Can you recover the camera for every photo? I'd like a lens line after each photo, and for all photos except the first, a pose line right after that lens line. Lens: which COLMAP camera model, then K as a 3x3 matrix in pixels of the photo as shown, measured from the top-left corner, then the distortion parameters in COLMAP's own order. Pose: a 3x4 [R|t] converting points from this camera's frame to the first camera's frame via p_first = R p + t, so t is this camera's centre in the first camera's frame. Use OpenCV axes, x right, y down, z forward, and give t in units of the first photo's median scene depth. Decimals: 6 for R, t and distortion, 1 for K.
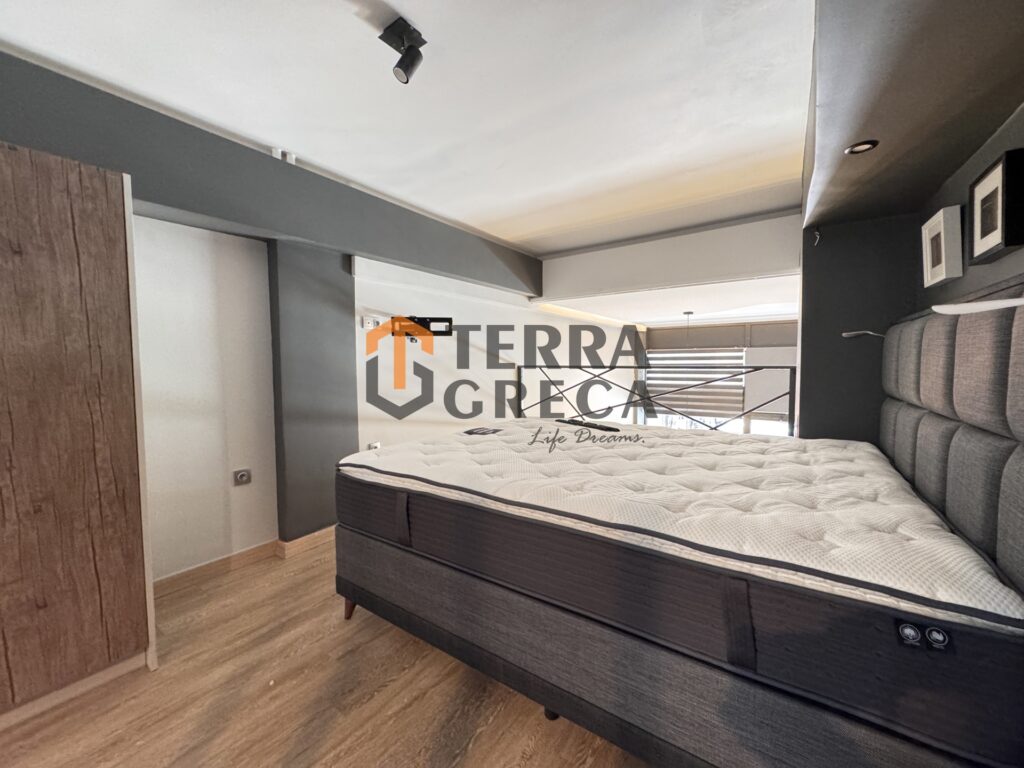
lens RADIAL K [[408.7, 0, 512.0], [0, 408.7, 384.0], [0, 0, 1]] dist [-0.000821, -0.000092]
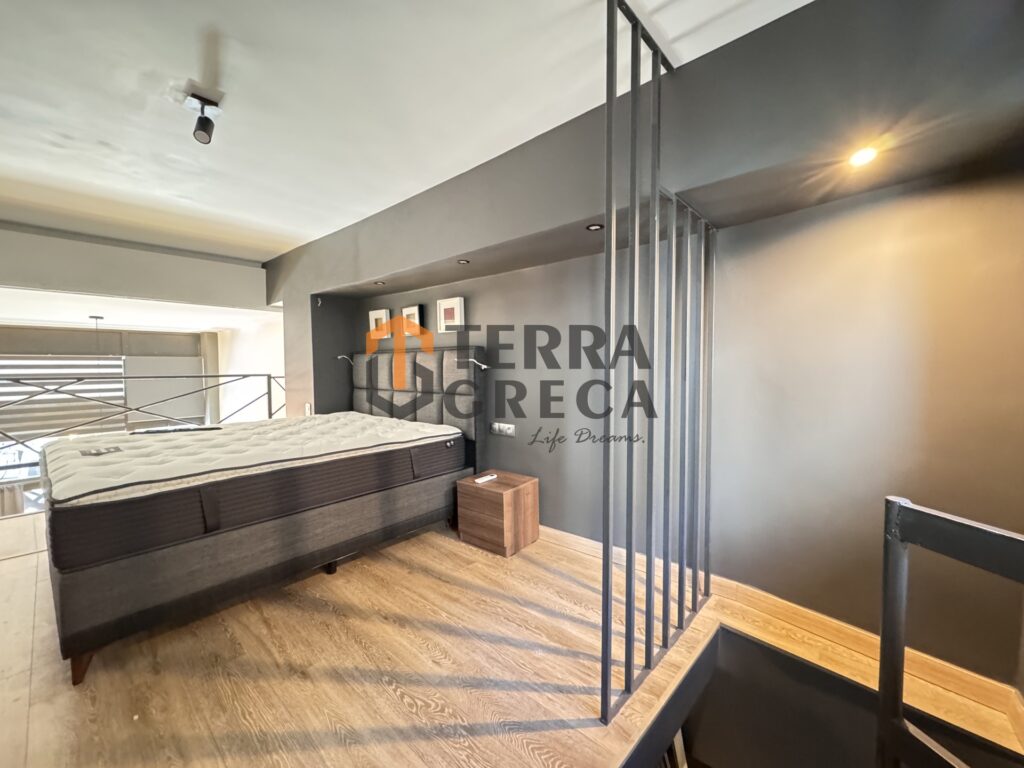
lens RADIAL K [[408.7, 0, 512.0], [0, 408.7, 384.0], [0, 0, 1]] dist [-0.000821, -0.000092]
pose [[0.100051, -0.037466, 0.994277, -1.329132], [0.055284, 0.997956, 0.032042, -0.015263], [-0.993445, 0.051762, 0.101918, 0.002929]]
